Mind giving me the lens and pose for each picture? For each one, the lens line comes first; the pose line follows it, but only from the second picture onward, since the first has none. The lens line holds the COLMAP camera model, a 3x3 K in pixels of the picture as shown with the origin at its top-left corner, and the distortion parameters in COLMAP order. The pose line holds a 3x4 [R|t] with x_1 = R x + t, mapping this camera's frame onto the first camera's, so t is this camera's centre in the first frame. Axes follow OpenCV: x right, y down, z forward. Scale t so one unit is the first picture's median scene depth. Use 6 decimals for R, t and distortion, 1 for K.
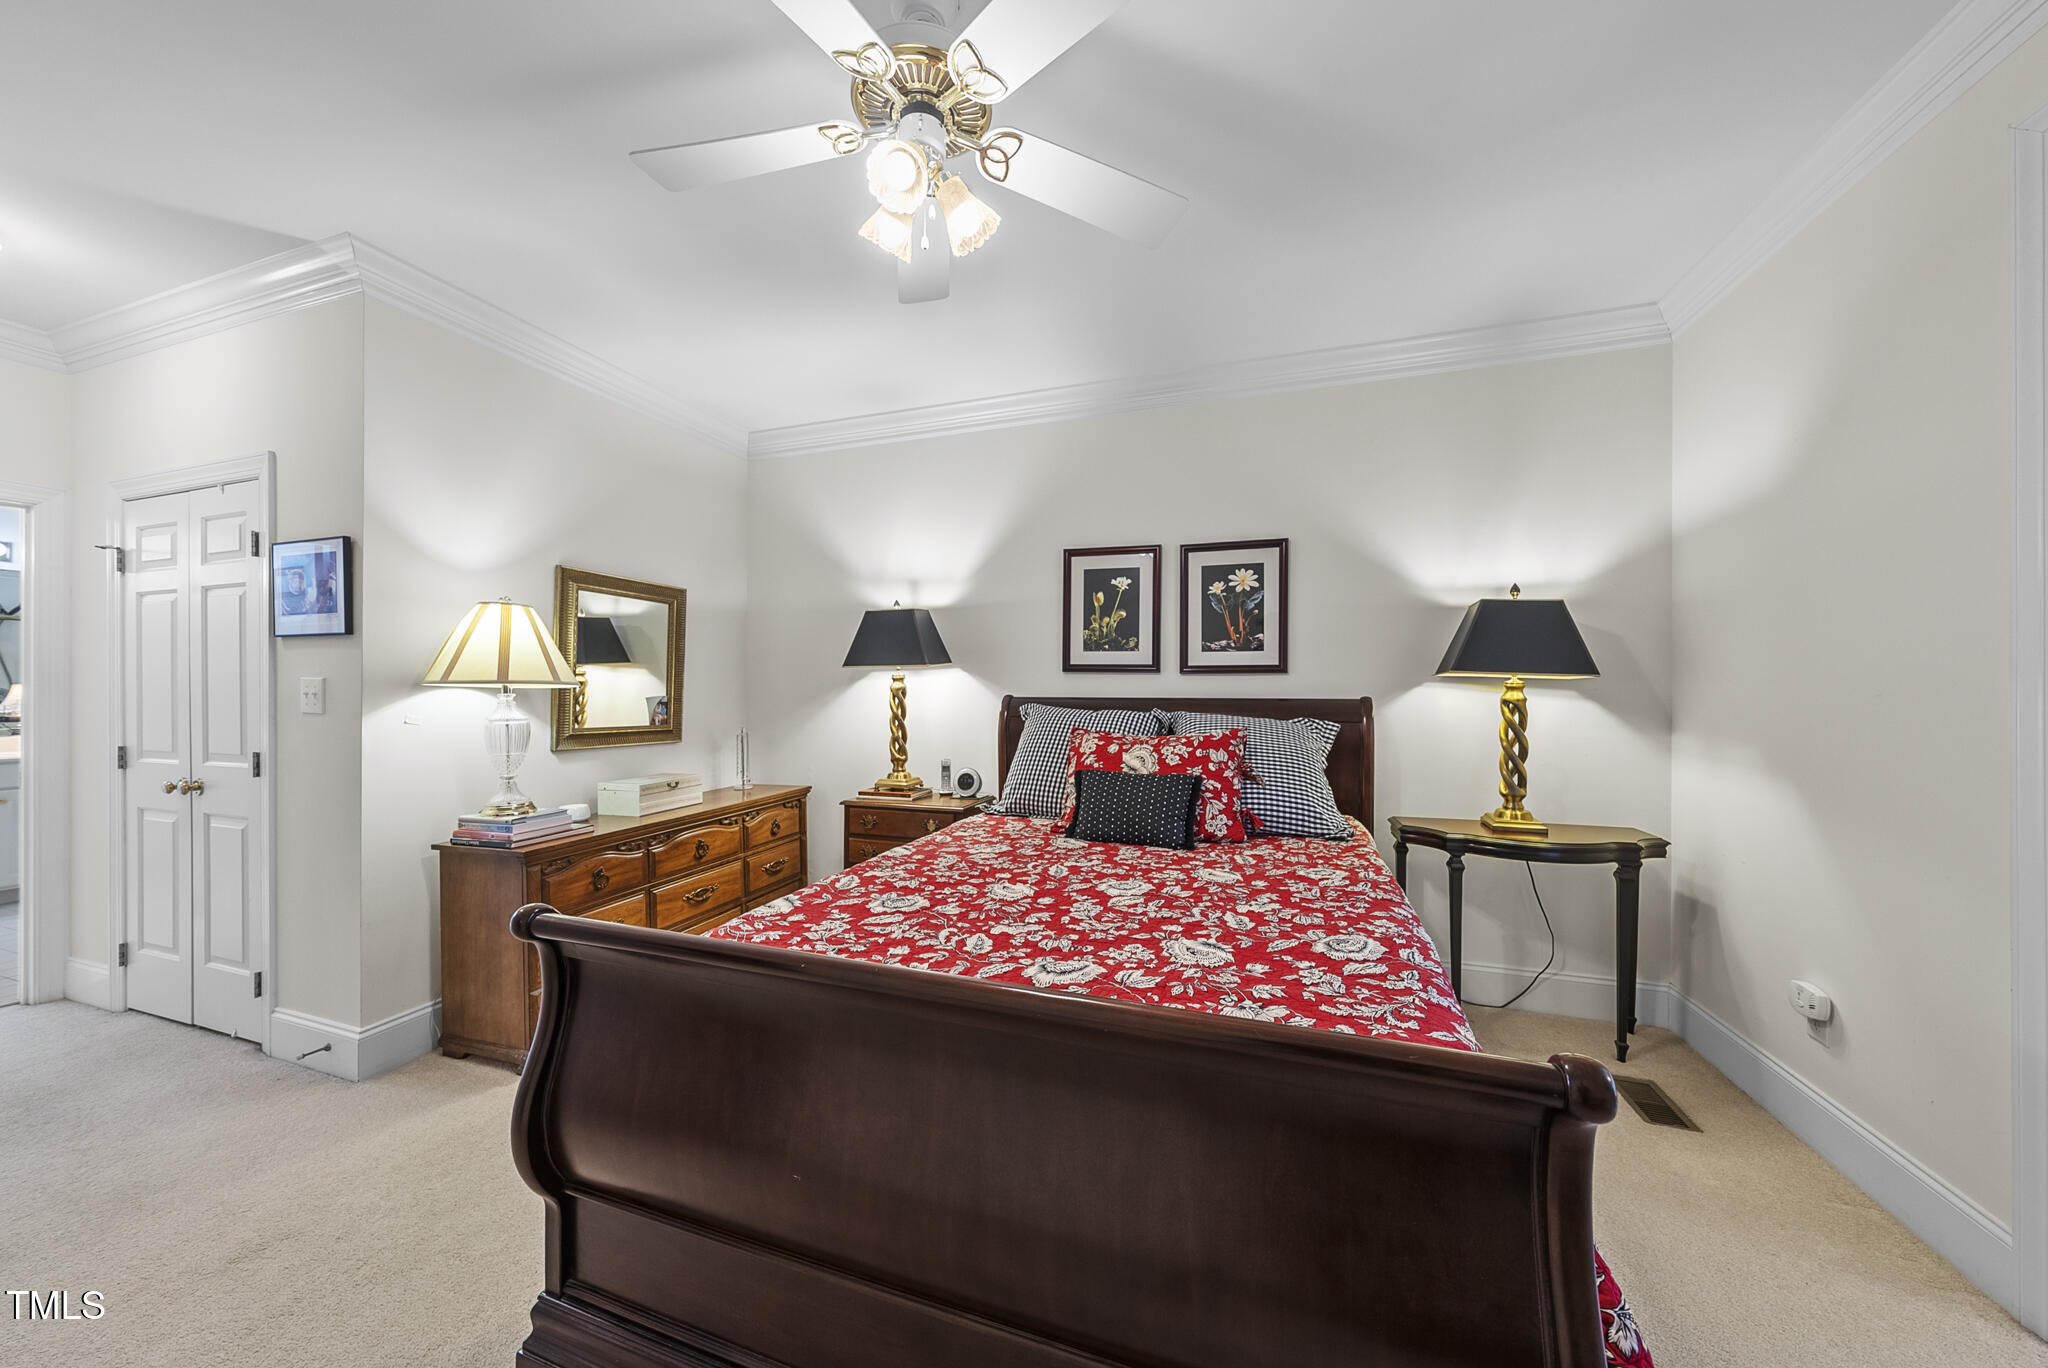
lens RADIAL K [[689.6, 0, 1025.1], [0, 689.6, 690.8], [0, 0, 1]] dist [-0.011032, -0.000031]
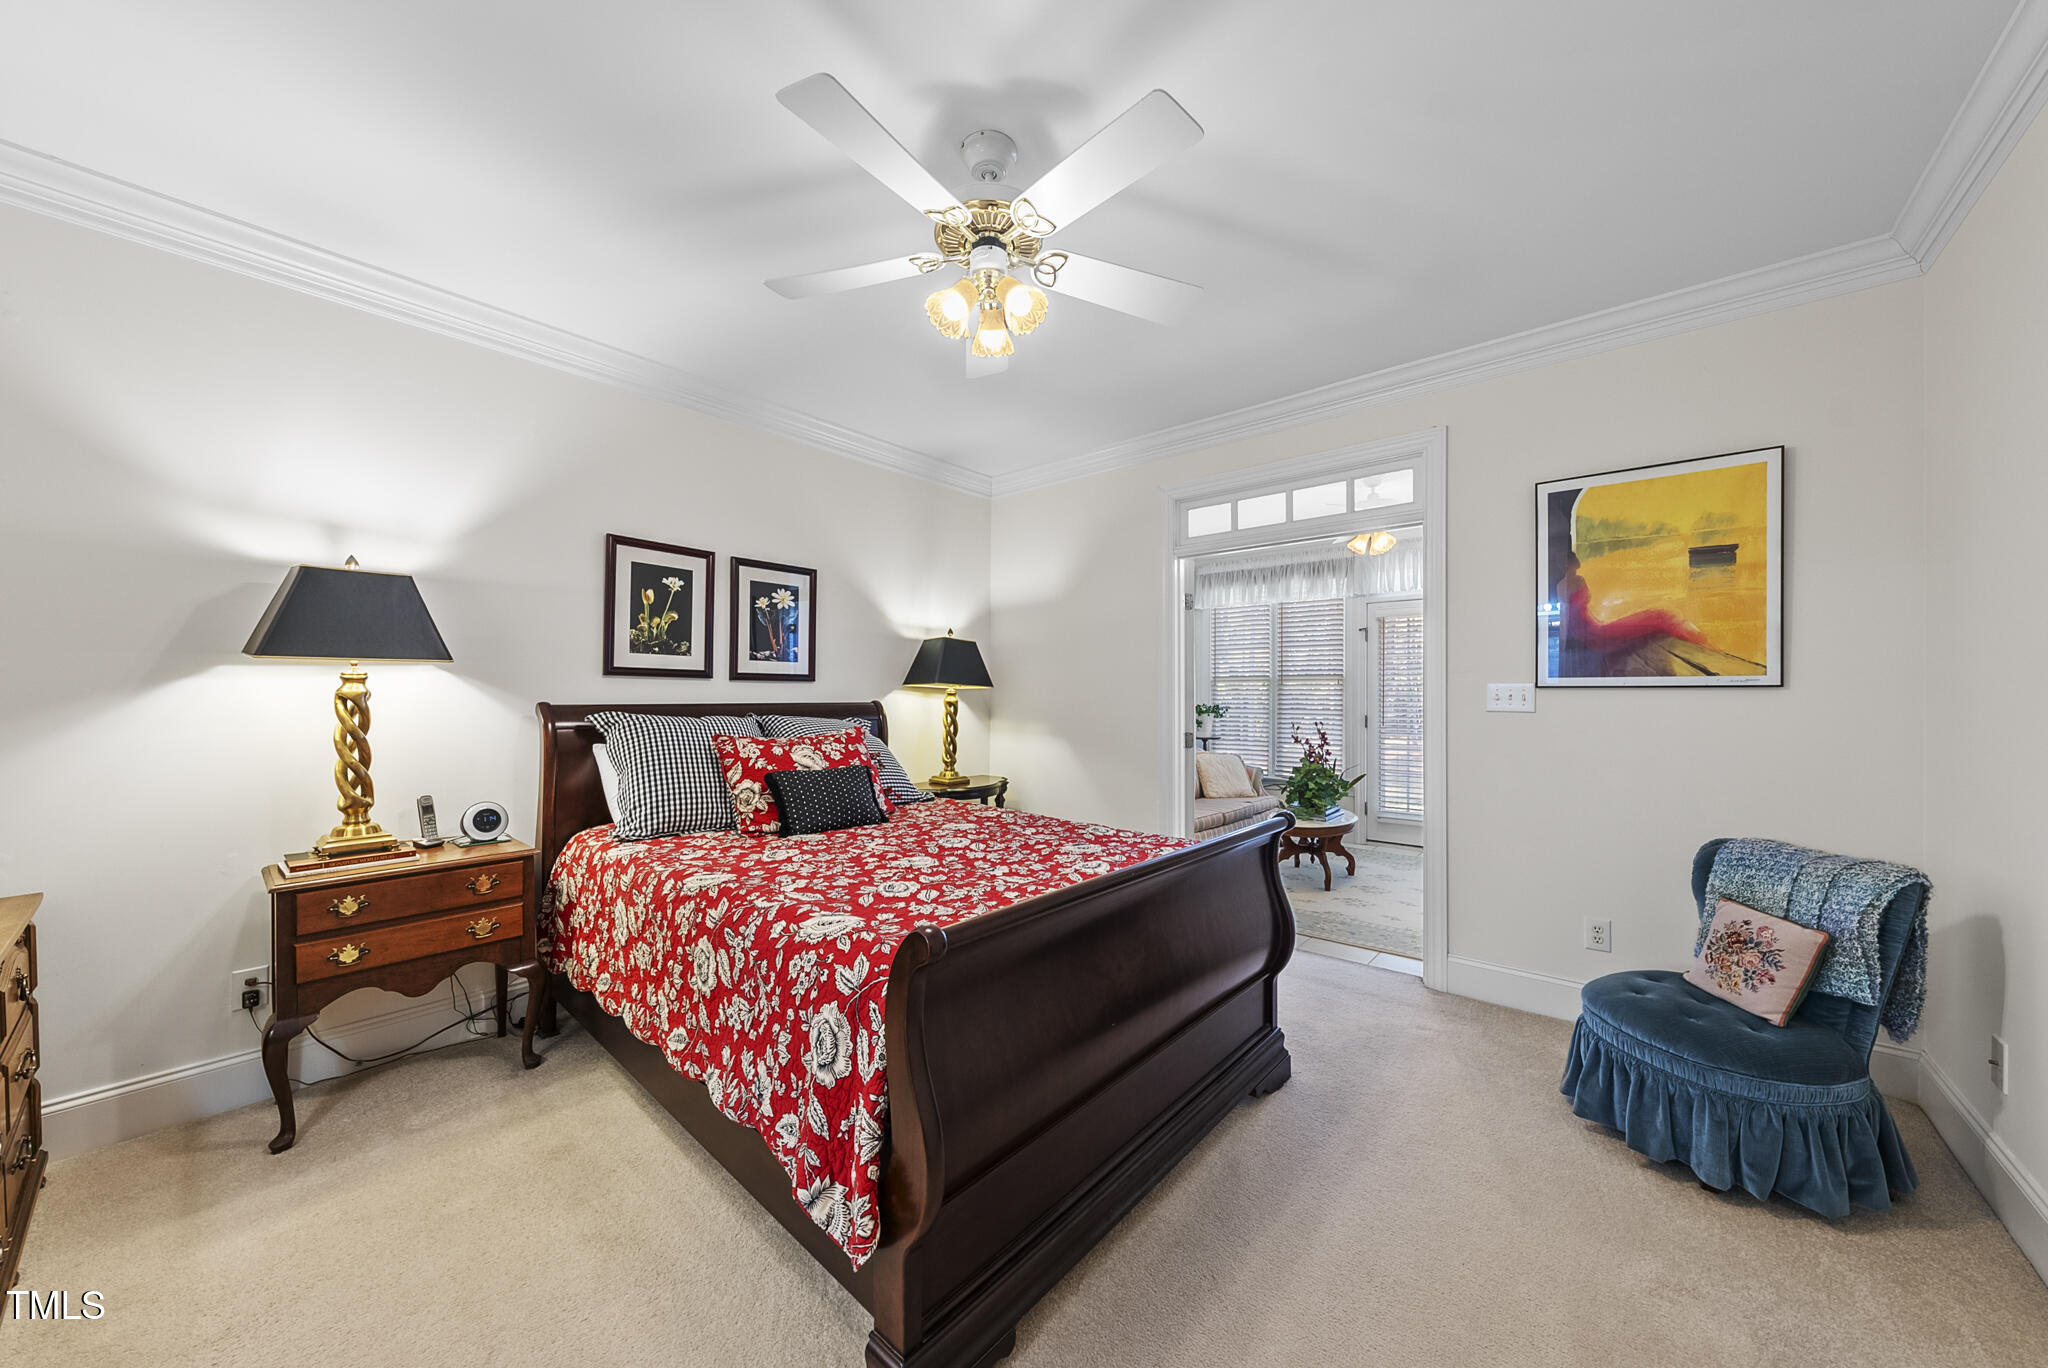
lens RADIAL K [[689.6, 0, 1030.6], [0, 689.6, 689.3], [0, 0, 1]] dist [-0.011032, -0.000031]
pose [[0.376497, 0.009124, 0.926373, -0.570147], [0.003088, 0.999934, -0.011104, 0.001637], [-0.926413, 0.007042, 0.376444, 0.194240]]
